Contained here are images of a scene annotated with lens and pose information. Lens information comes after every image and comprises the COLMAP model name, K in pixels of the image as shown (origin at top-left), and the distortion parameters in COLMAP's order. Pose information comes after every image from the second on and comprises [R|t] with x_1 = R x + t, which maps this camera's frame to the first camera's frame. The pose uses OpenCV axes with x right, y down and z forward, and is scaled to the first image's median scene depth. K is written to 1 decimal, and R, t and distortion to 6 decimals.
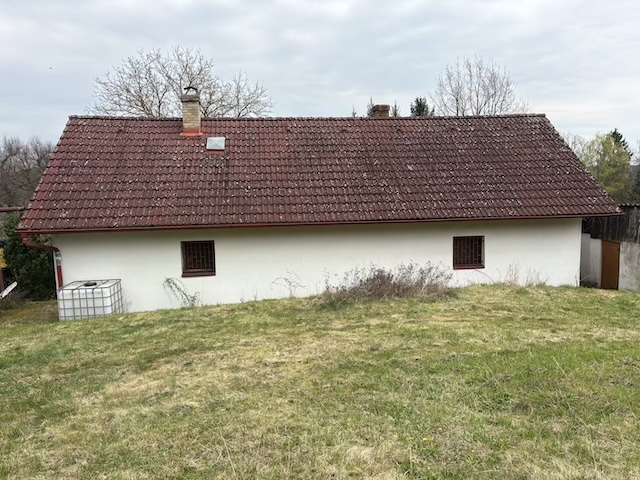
lens RADIAL K [[485.0, 0, 319.1], [0, 485.0, 241.8], [0, 0, 1]] dist [0.051174, -0.042763]
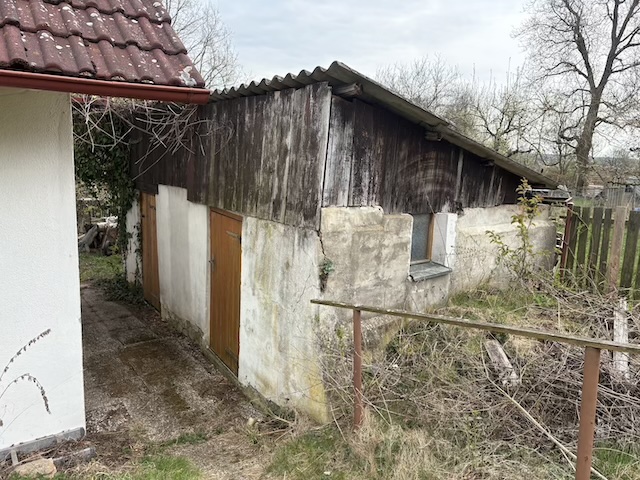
lens RADIAL K [[485.0, 0, 320.1], [0, 485.0, 238.5], [0, 0, 1]] dist [0.051174, -0.042763]
pose [[0.865222, -0.027601, 0.500628, 0.527064], [-0.012170, 0.997033, 0.076002, -0.009436], [-0.501241, -0.071851, 0.862319, 0.749828]]
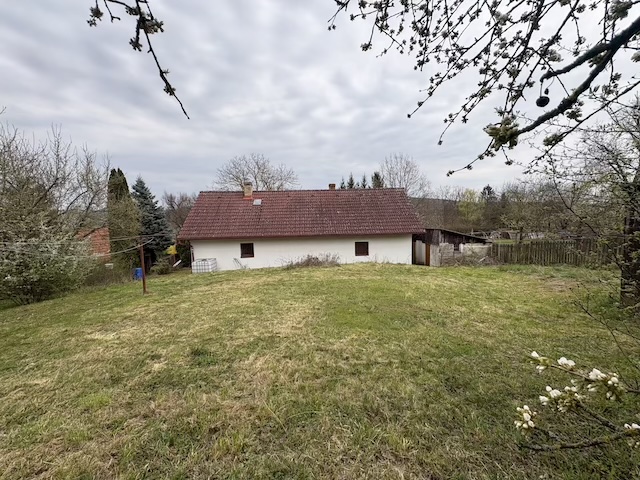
lens RADIAL K [[255.8, 0, 320.3], [0, 255.8, 241.1], [0, 0, 1]] dist [0.002807, 0.000183]
pose [[0.998240, 0.006396, -0.058955, 0.176382], [-0.006807, 0.999954, -0.006772, -0.004967], [0.058909, 0.007161, 0.998238, -0.238987]]
